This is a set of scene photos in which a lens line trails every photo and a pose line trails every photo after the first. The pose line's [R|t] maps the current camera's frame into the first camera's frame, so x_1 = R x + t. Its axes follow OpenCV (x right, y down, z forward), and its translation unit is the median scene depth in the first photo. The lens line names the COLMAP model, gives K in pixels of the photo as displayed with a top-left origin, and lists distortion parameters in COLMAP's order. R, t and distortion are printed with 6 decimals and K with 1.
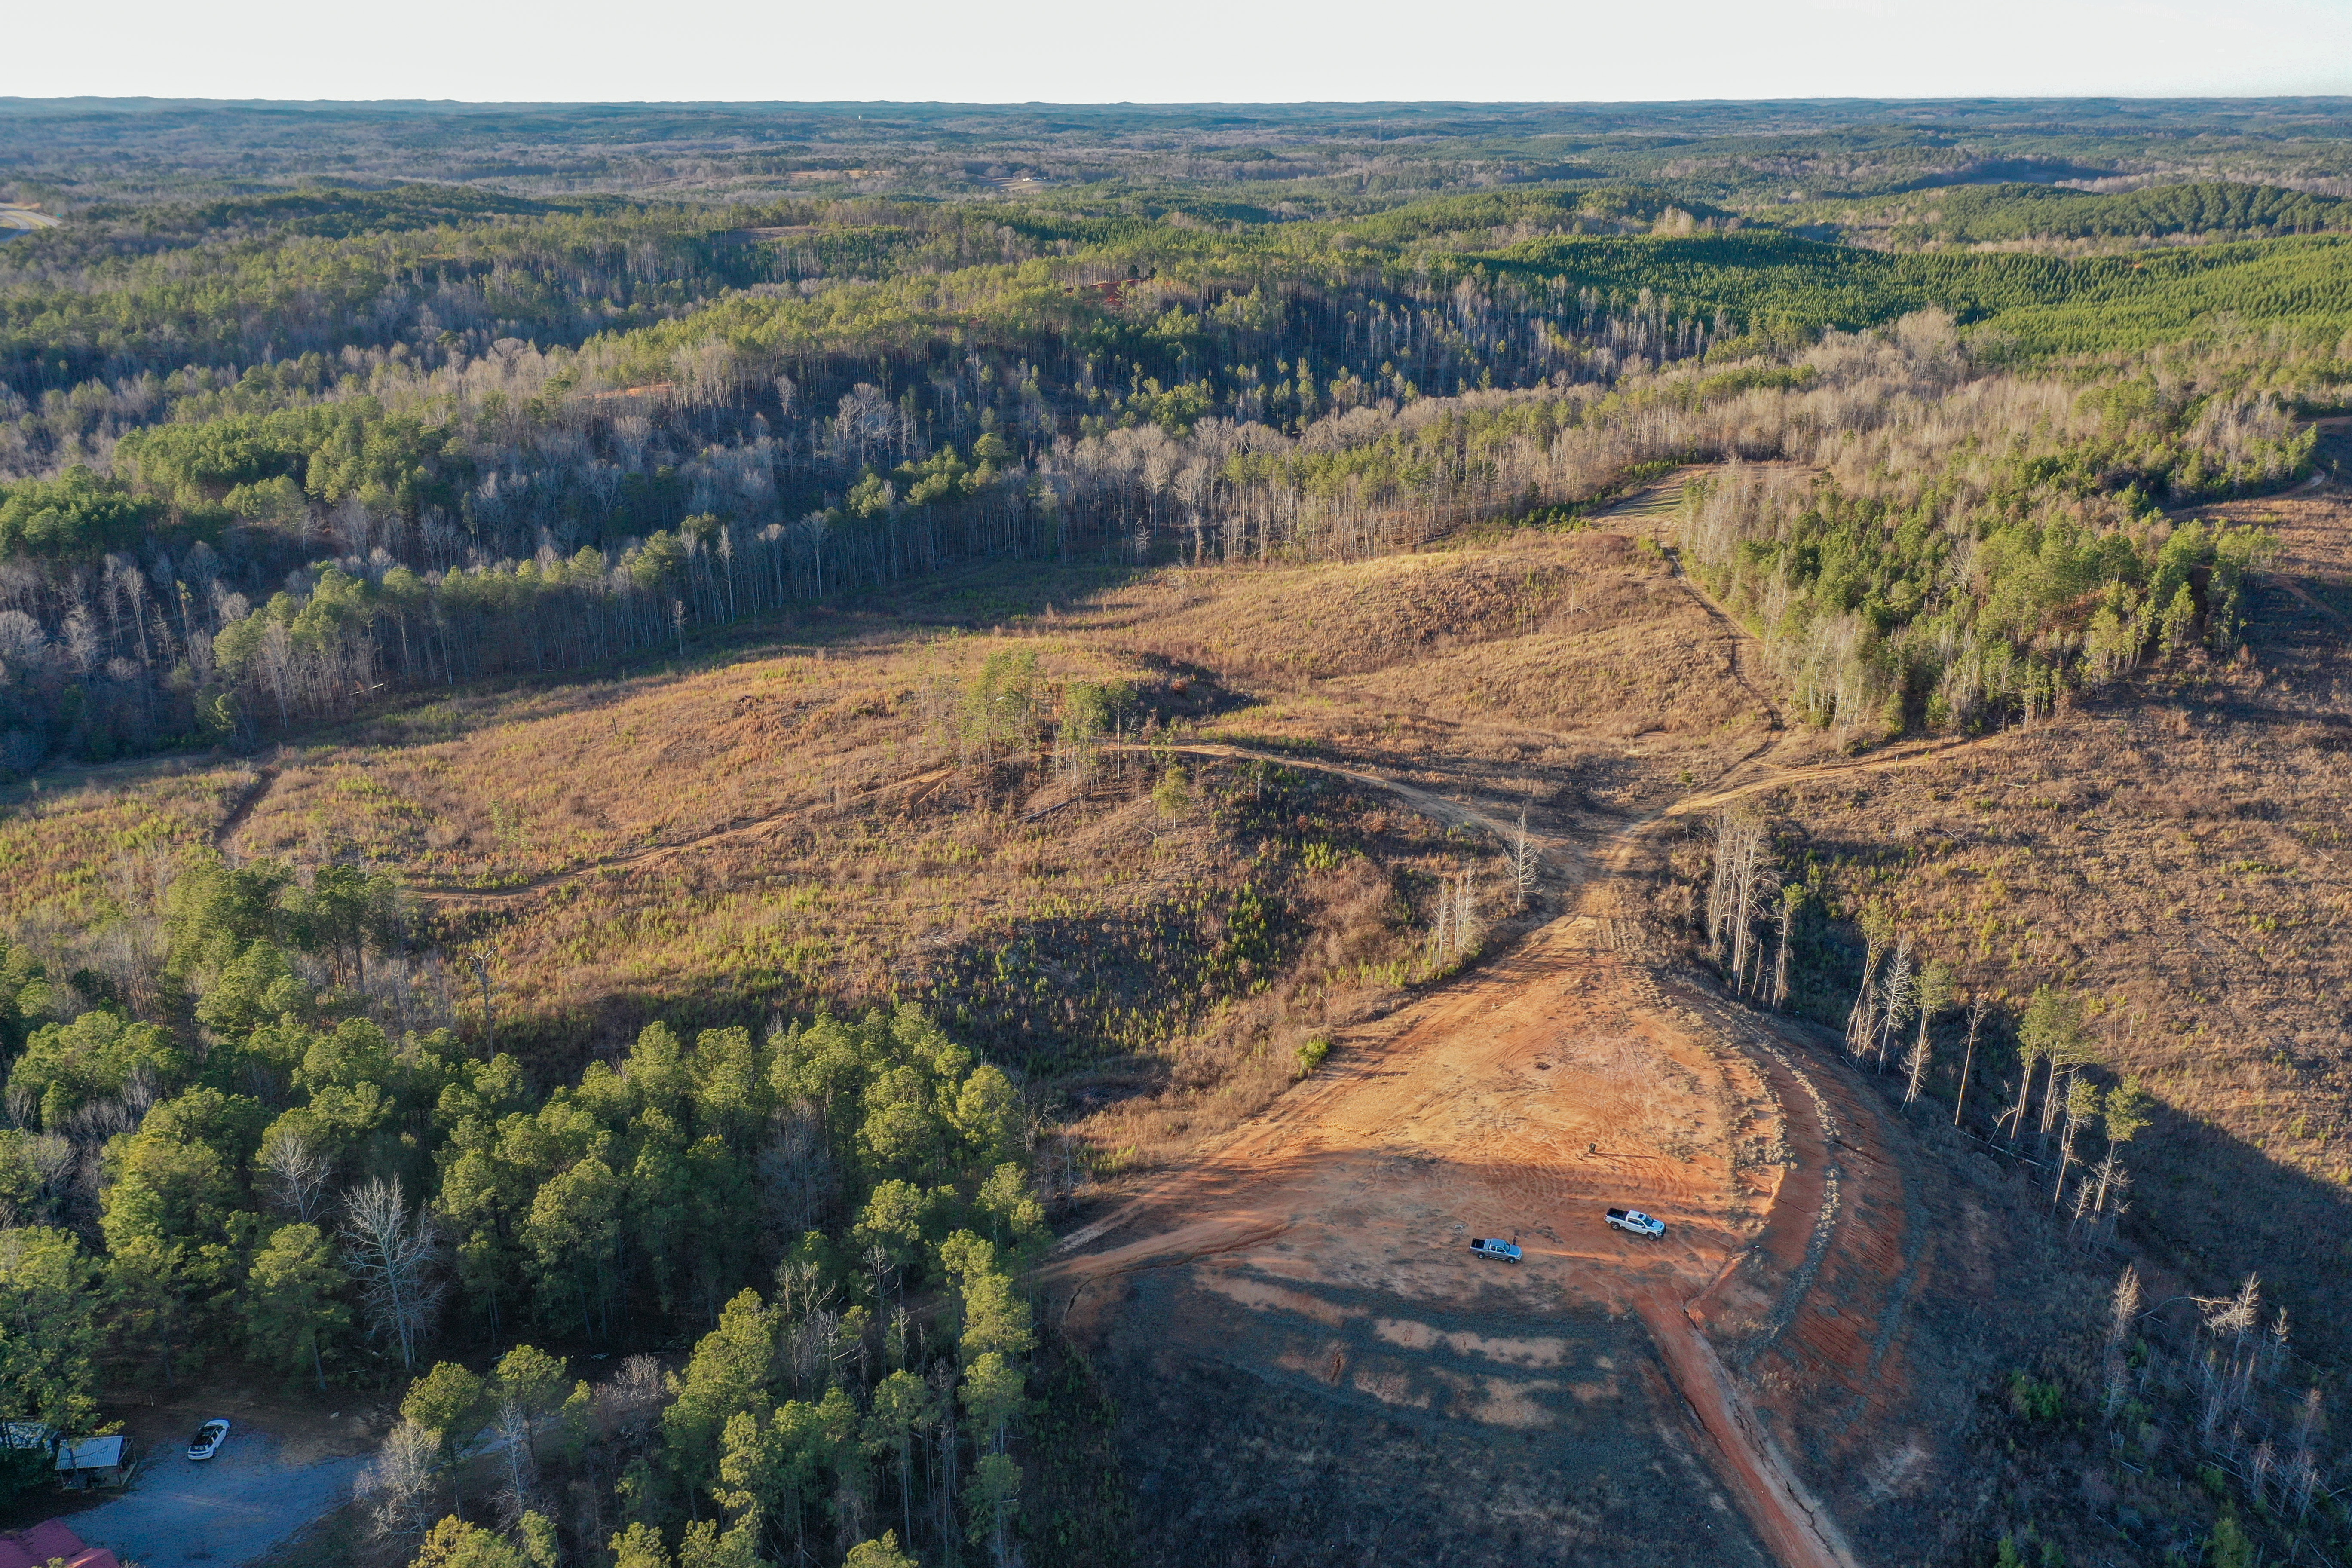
lens RADIAL K [[1930.6, 0, 1185.1], [0, 1930.6, 798.8], [0, 0, 1]] dist [0.003268, 0.005155]
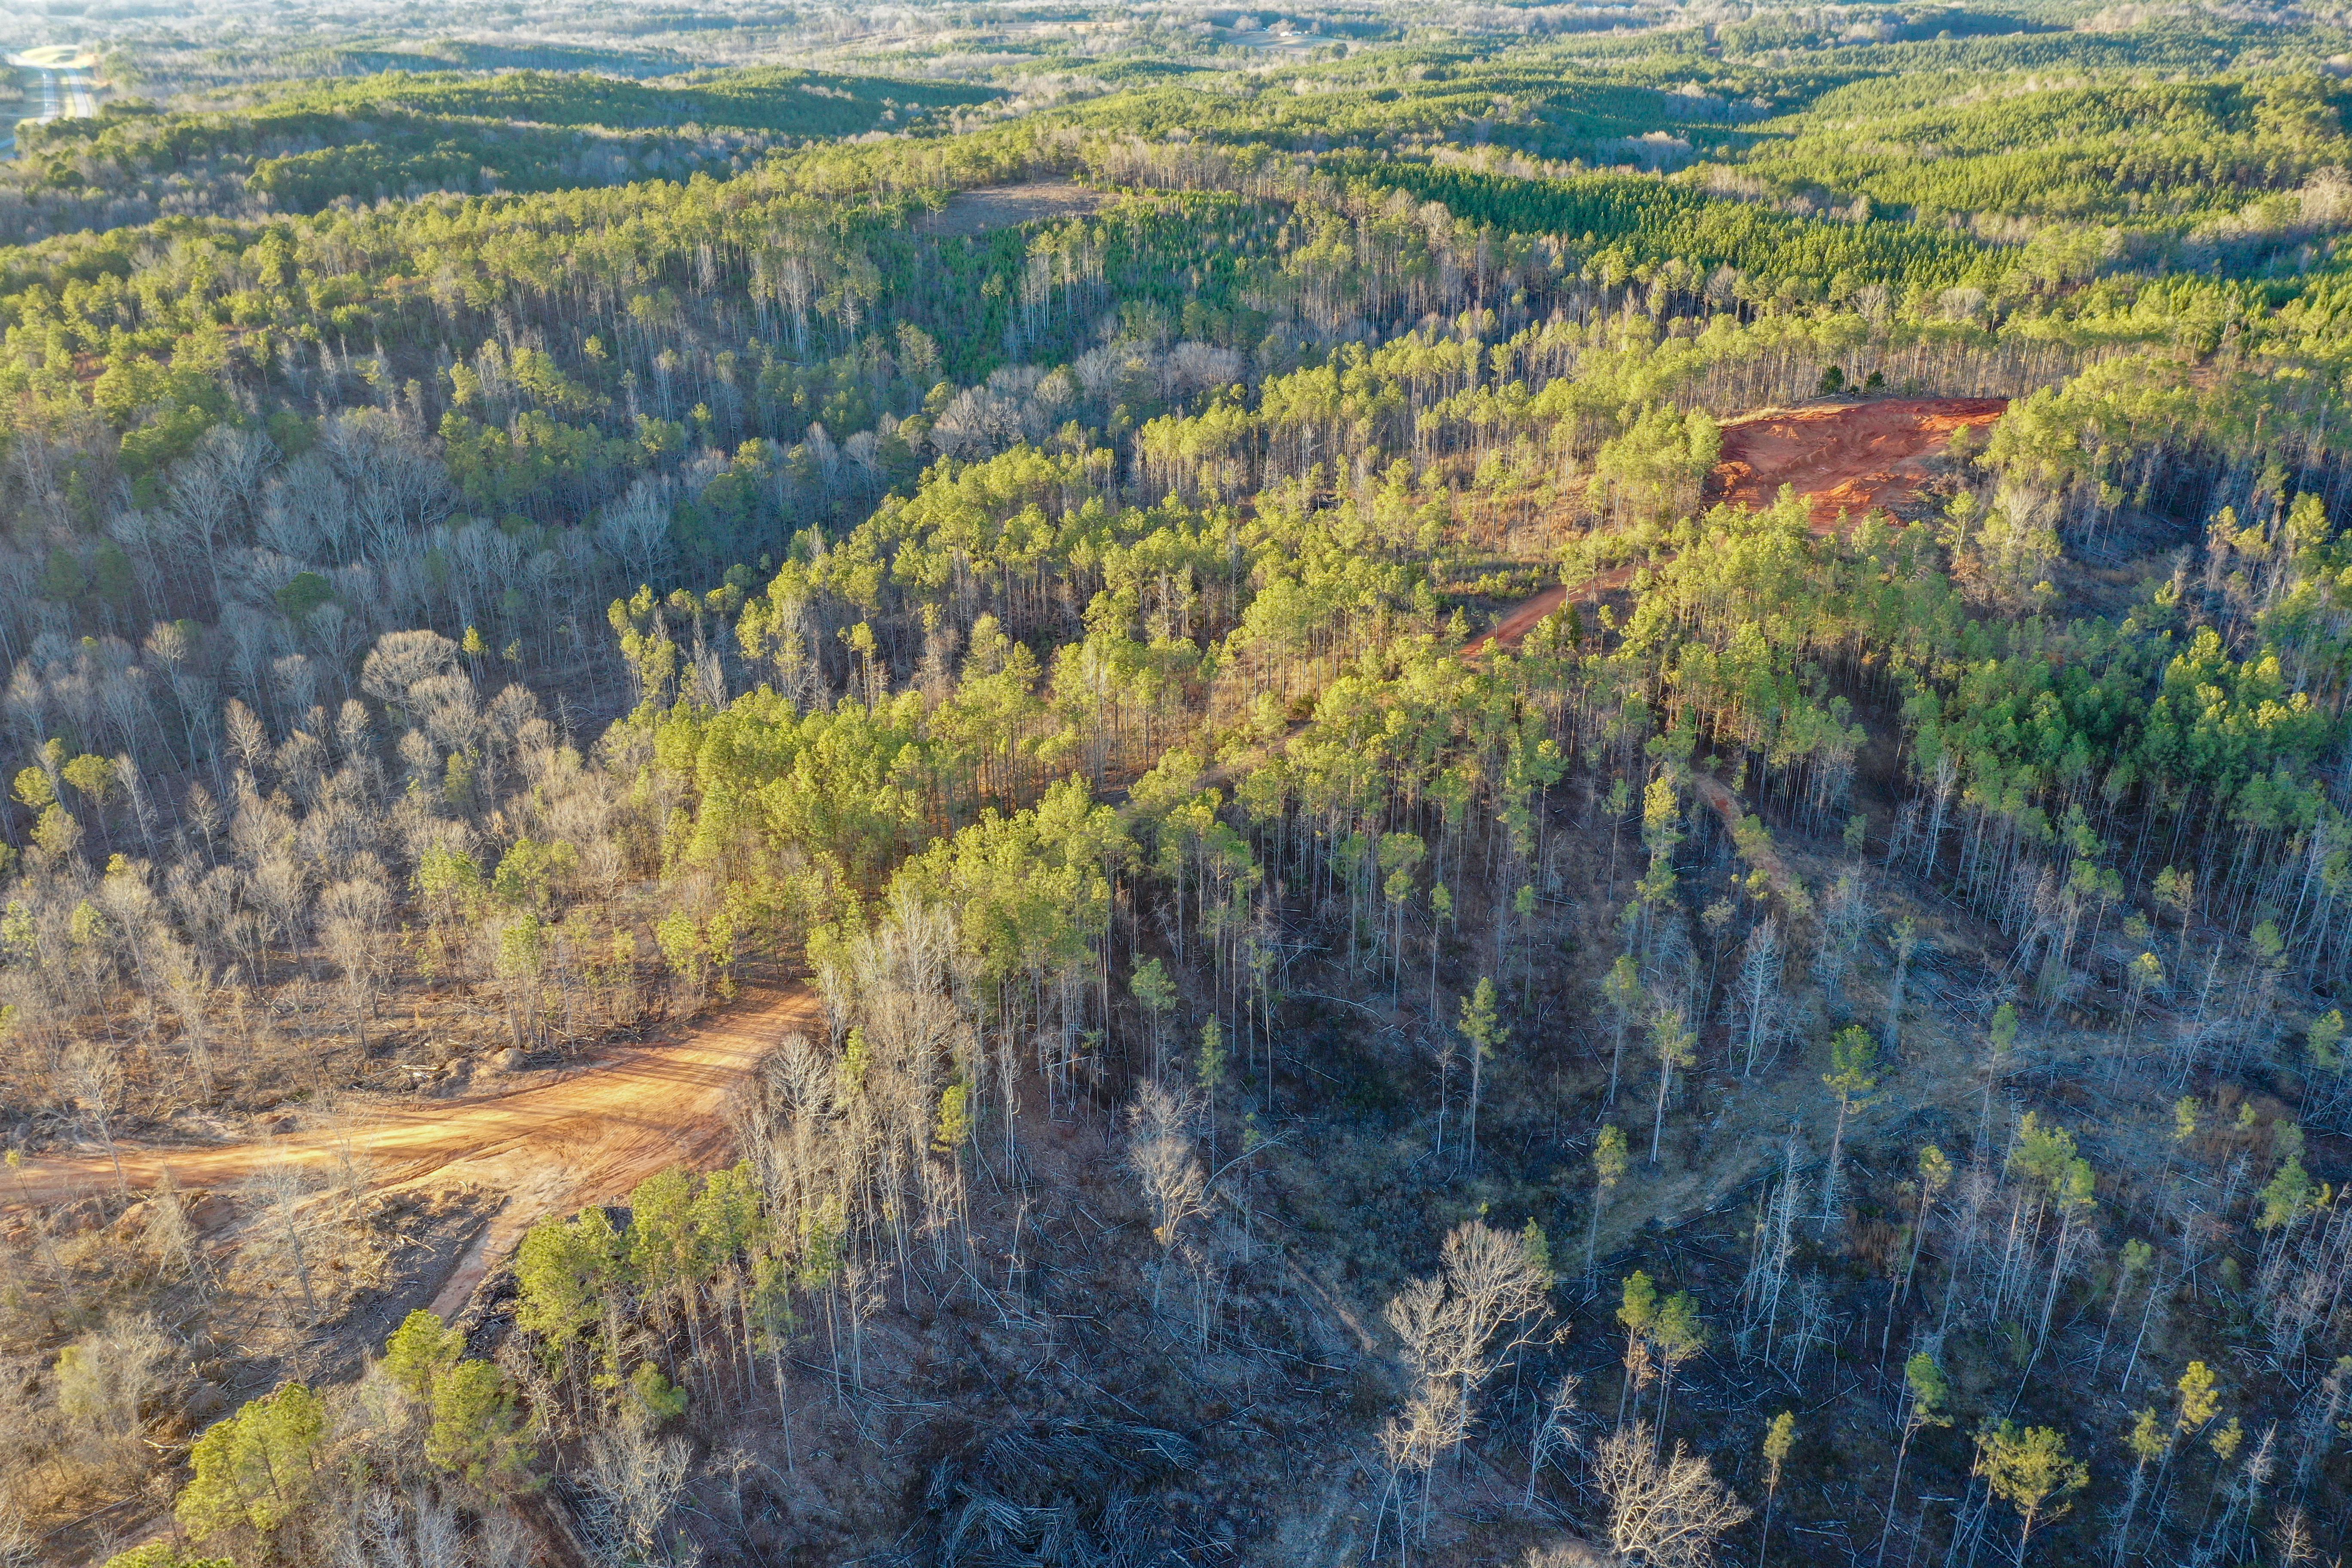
lens RADIAL K [[1848.3, 0, 1184.7], [0, 1848.3, 794.6], [0, 0, 1]] dist [0.005161, 0.002035]
pose [[0.995485, 0.032219, -0.089283, -0.412750], [-0.023792, 0.995298, 0.093888, -0.649924], [0.091888, -0.091339, 0.991571, 1.669908]]
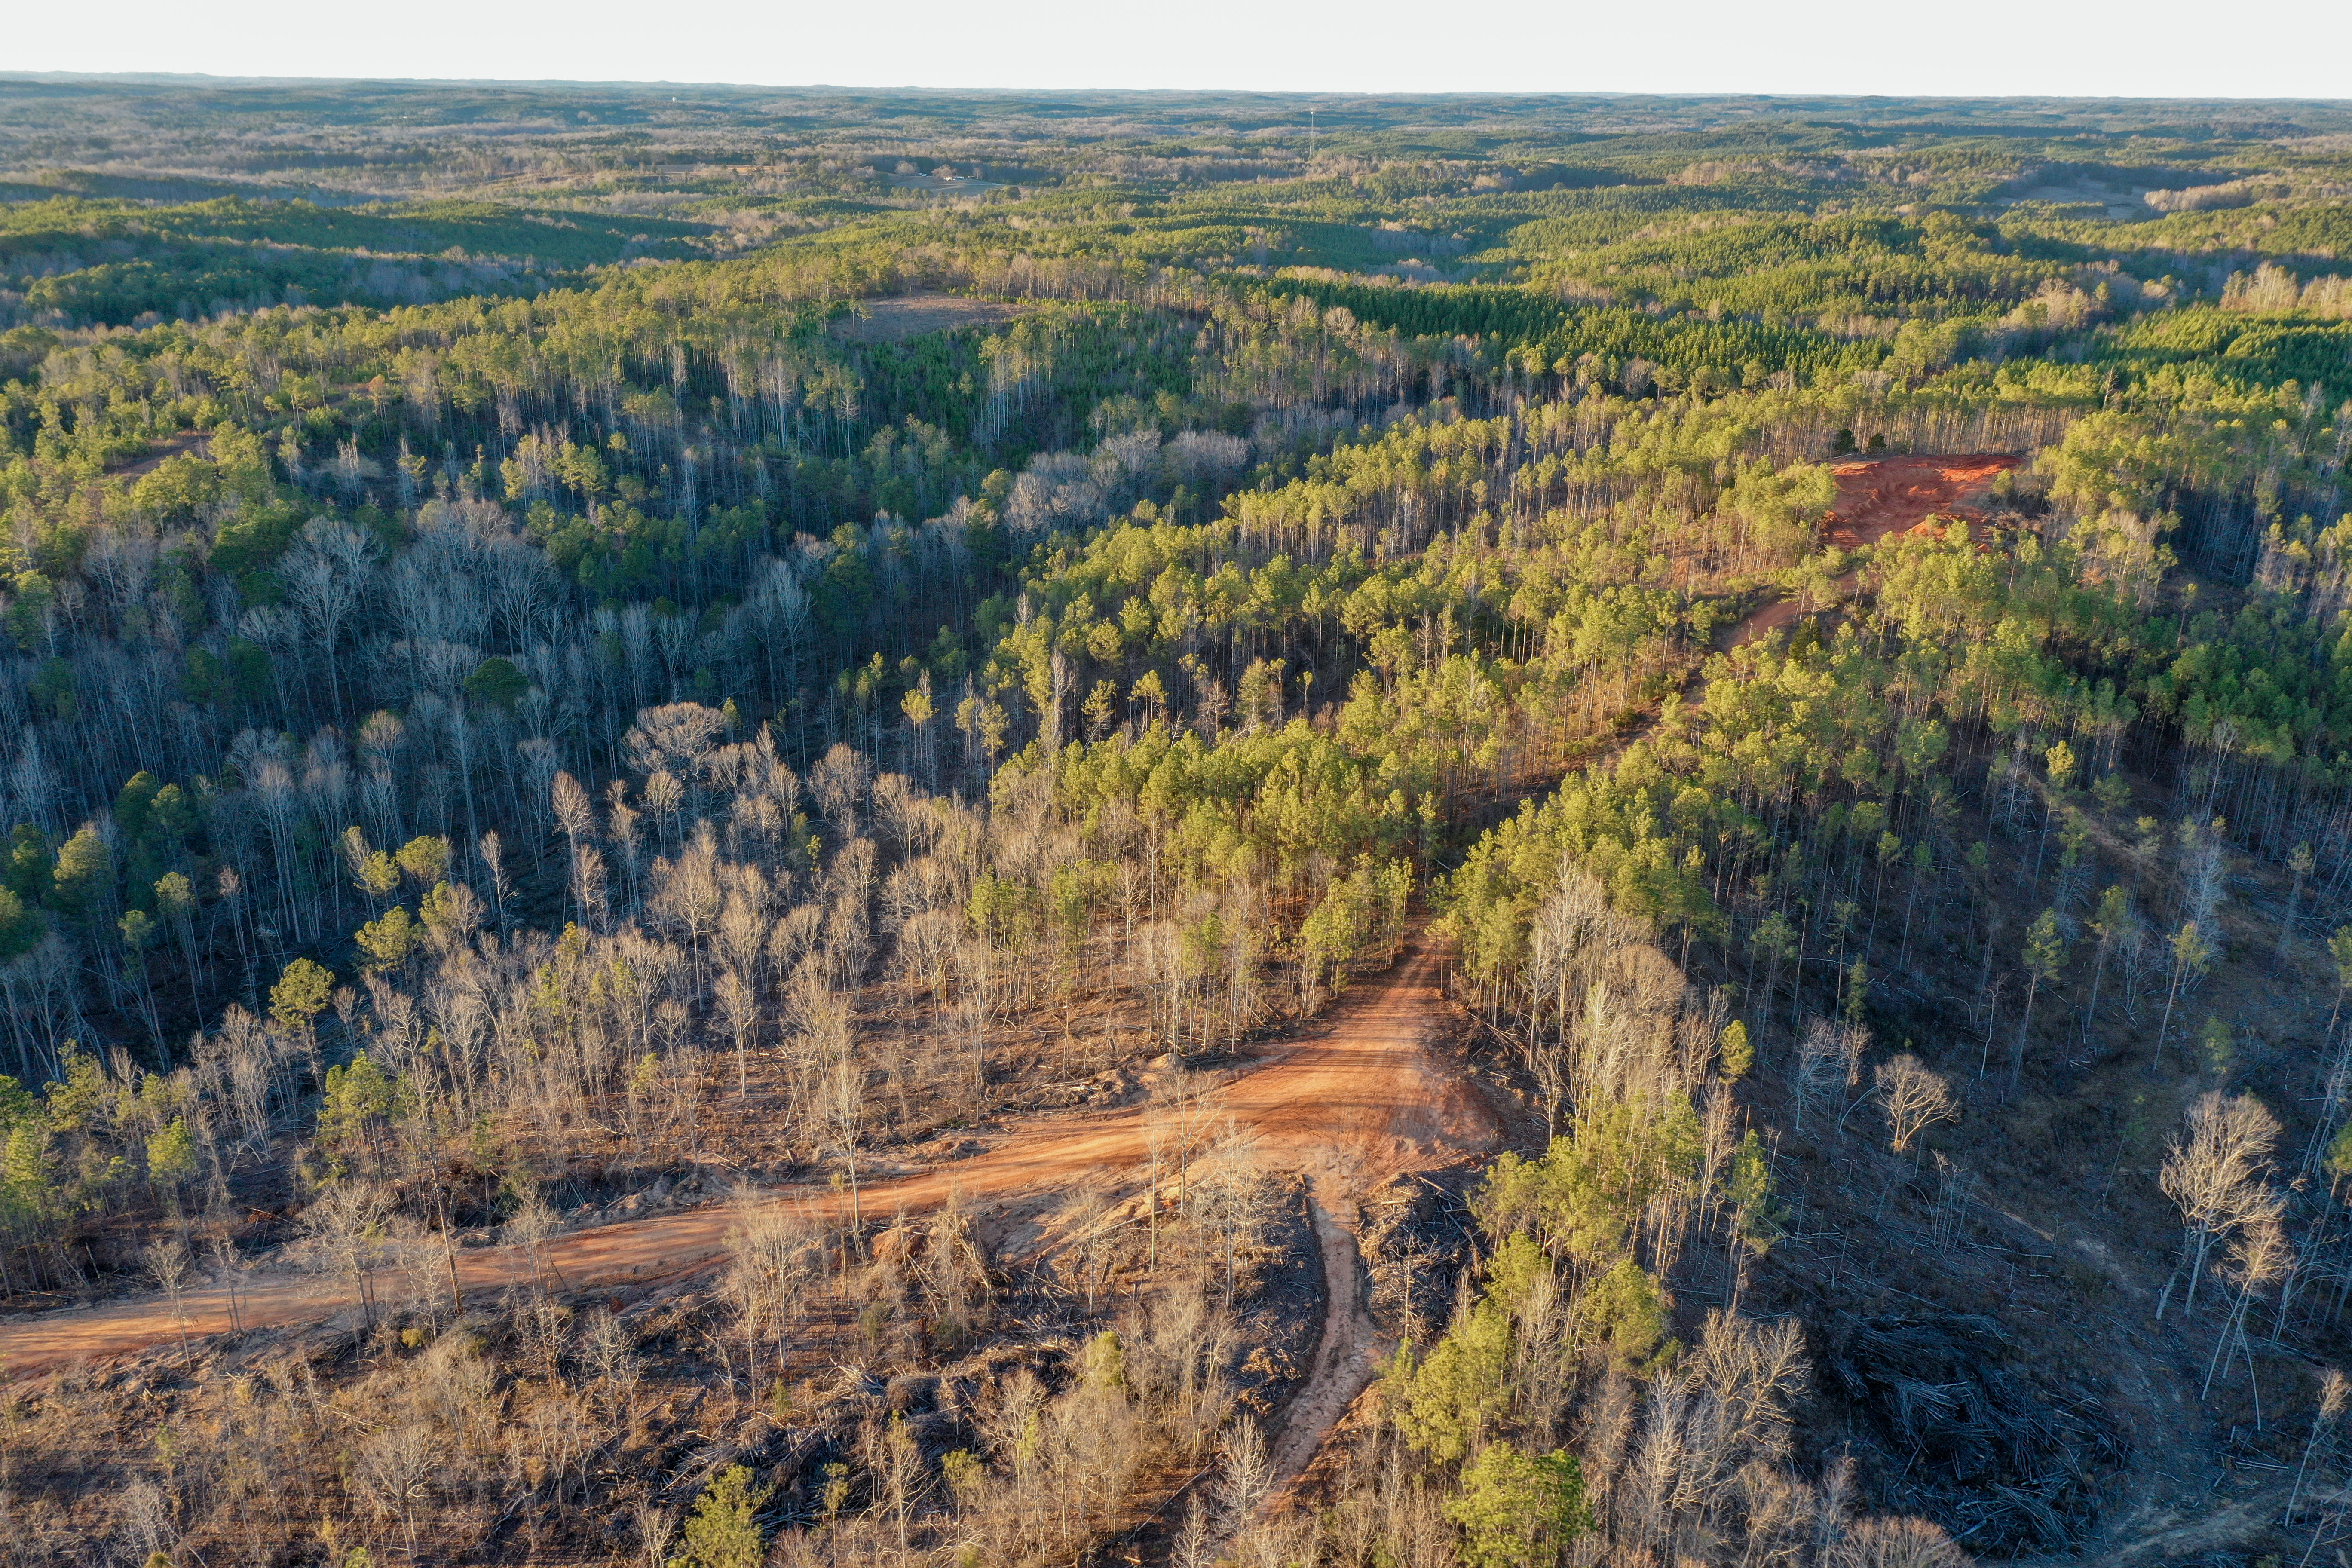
lens RADIAL K [[1847.7, 0, 1176.6], [0, 1847.7, 781.3], [0, 0, 1]] dist [0.008766, 0.001647]
pose [[0.993198, -0.028971, 0.112779, -0.777108], [0.027543, 0.999520, 0.014201, -0.597875], [-0.113136, -0.010998, 0.993519, 1.640020]]
